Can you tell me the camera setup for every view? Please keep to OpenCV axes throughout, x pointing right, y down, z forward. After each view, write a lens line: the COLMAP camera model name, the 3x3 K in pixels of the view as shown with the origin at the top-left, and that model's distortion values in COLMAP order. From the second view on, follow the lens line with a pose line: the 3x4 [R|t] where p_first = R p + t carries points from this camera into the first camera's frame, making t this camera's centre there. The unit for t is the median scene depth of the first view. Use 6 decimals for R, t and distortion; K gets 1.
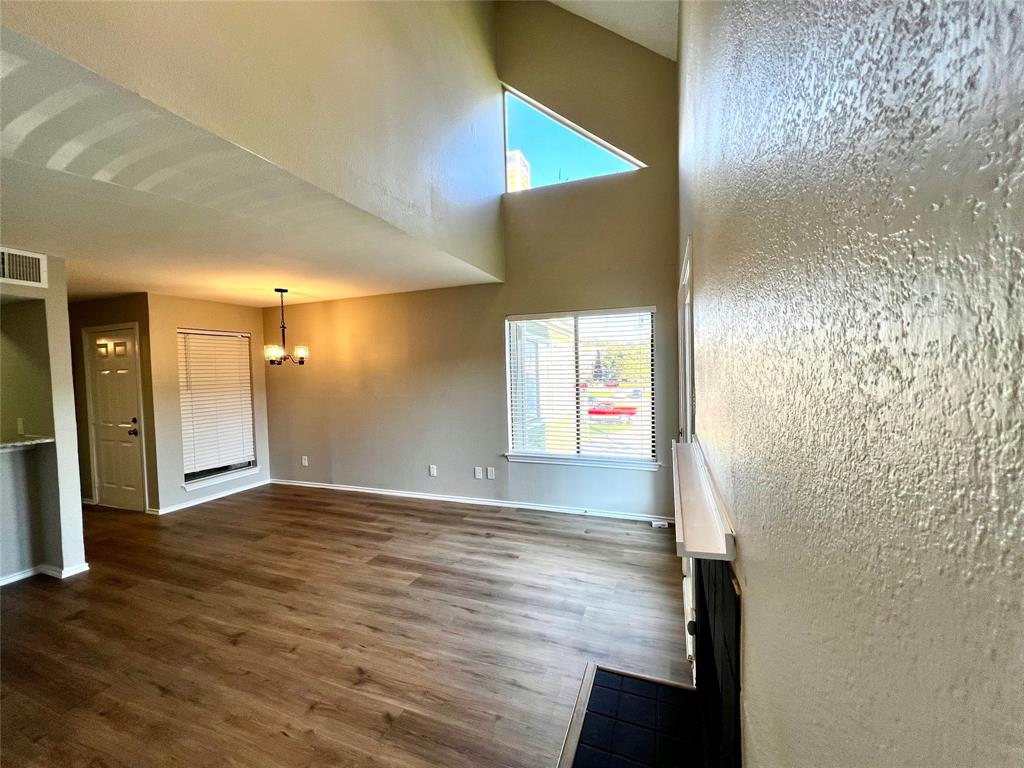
lens RADIAL K [[411.4, 0, 515.1], [0, 411.4, 383.5], [0, 0, 1]] dist [0.000262, -0.000012]
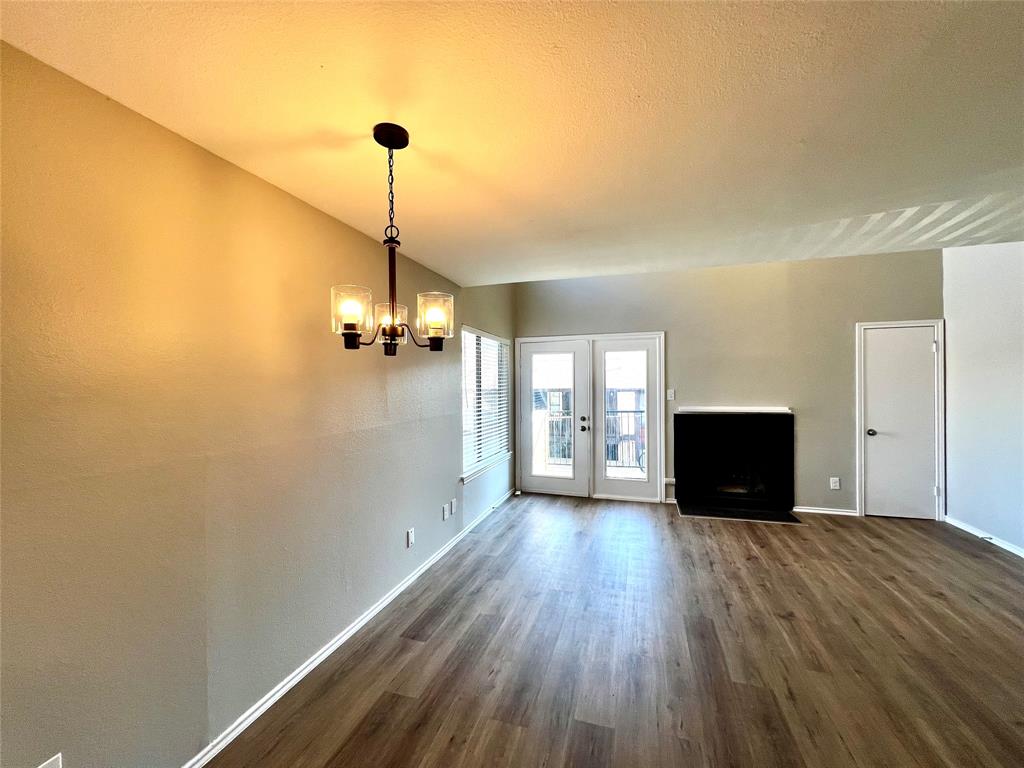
lens RADIAL K [[411.4, 0, 515.1], [0, 411.4, 383.5], [0, 0, 1]] dist [0.000262, -0.000012]
pose [[-0.067659, 0.024779, 0.997401, -1.206461], [0.042592, 0.998852, -0.021926, -0.008410], [-0.996799, 0.040998, -0.068637, 1.228224]]
